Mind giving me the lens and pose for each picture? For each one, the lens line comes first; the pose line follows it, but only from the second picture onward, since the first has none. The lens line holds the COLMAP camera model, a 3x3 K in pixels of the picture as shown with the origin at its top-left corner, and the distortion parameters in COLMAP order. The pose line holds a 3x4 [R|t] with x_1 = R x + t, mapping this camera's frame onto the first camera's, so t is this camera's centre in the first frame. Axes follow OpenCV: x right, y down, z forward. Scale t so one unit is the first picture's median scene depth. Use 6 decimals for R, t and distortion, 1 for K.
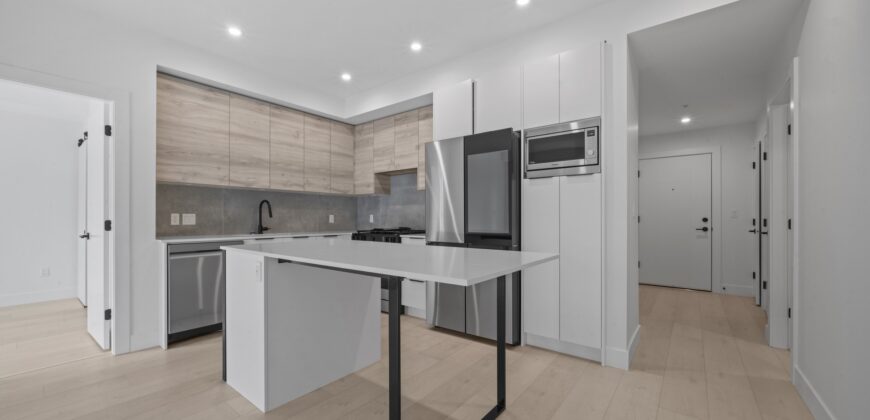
lens RADIAL K [[330.7, 0, 428.5], [0, 330.7, 216.4], [0, 0, 1]] dist [-0.009061, -0.000087]
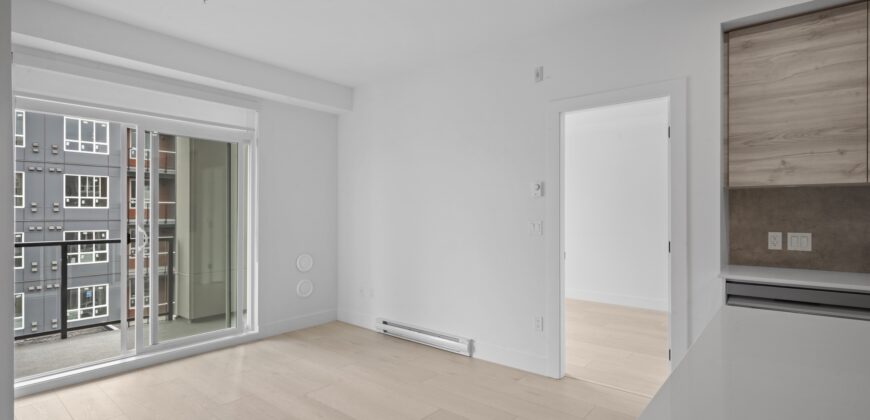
lens RADIAL K [[423.7, 0, 426.6], [0, 423.7, 215.7], [0, 0, 1]] dist [0.004195, 0.001361]
pose [[-0.029782, 0.000341, -0.999556, 0.082273], [0.001372, 0.999999, 0.000300, -0.038486], [0.999555, -0.001362, -0.029782, 0.306976]]
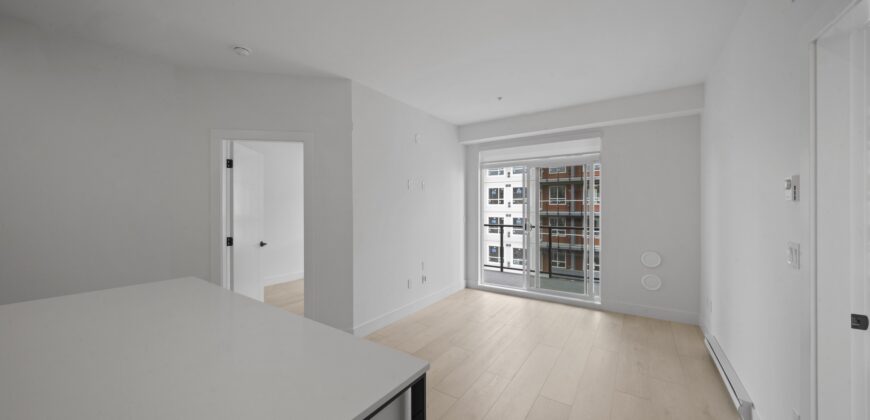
lens RADIAL K [[306.0, 0, 433.1], [0, 306.0, 207.6], [0, 0, 1]] dist [0.002998, 0.000044]
pose [[-0.997579, -0.001785, -0.069520, -0.371396], [-0.001786, 0.999998, -0.000046, -0.070643], [0.069520, 0.000079, -0.997581, 0.875836]]
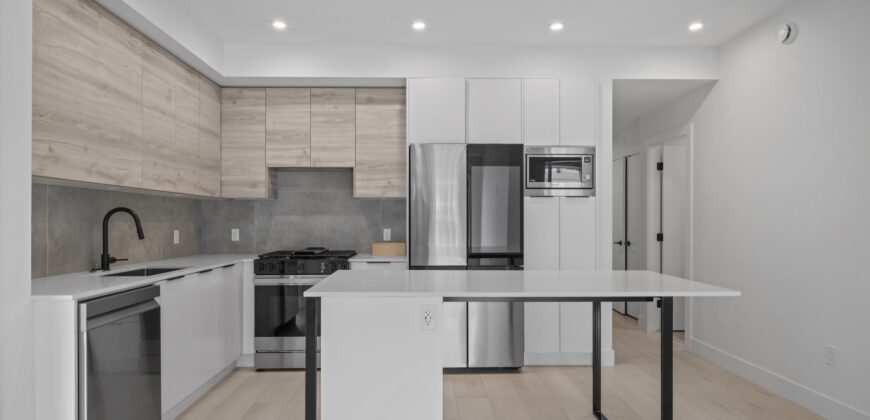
lens RADIAL K [[482.4, 0, 429.1], [0, 482.4, 218.2], [0, 0, 1]] dist [0.004269, 0.001759]
pose [[0.771009, 0.004600, 0.636808, -0.650601], [-0.004776, 0.999988, -0.001441, -0.035116], [-0.636807, -0.001930, 0.771021, 0.060149]]
